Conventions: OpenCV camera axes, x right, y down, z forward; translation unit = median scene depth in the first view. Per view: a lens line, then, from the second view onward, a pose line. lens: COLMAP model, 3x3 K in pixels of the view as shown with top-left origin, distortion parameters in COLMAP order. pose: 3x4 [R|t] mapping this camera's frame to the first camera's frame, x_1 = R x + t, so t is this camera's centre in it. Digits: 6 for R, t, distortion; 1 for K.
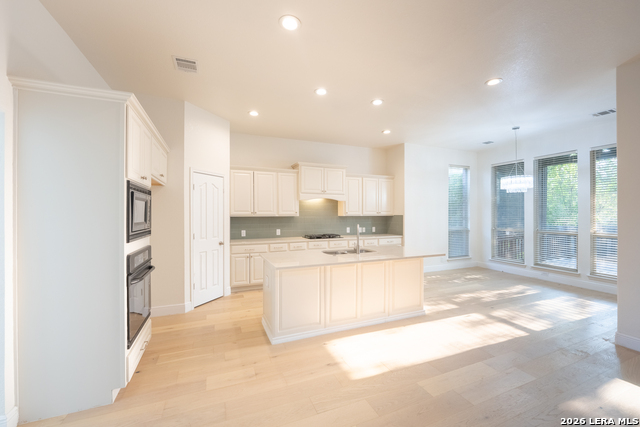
lens RADIAL K [[262.8, 0, 319.2], [0, 262.8, 213.6], [0, 0, 1]] dist [-0.016008, -0.000254]
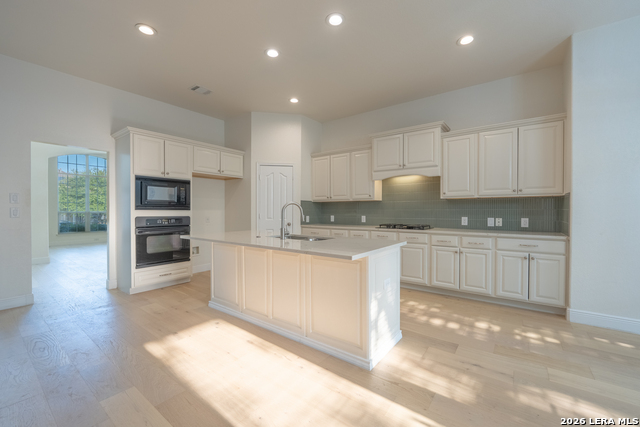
lens RADIAL K [[262.8, 0, 319.9], [0, 262.8, 213.0], [0, 0, 1]] dist [-0.016008, -0.000254]
pose [[0.507748, 0.015166, -0.861372, 0.551102], [0.008114, 0.999717, 0.022385, 0.030957], [0.861467, -0.018355, 0.507481, 0.430080]]
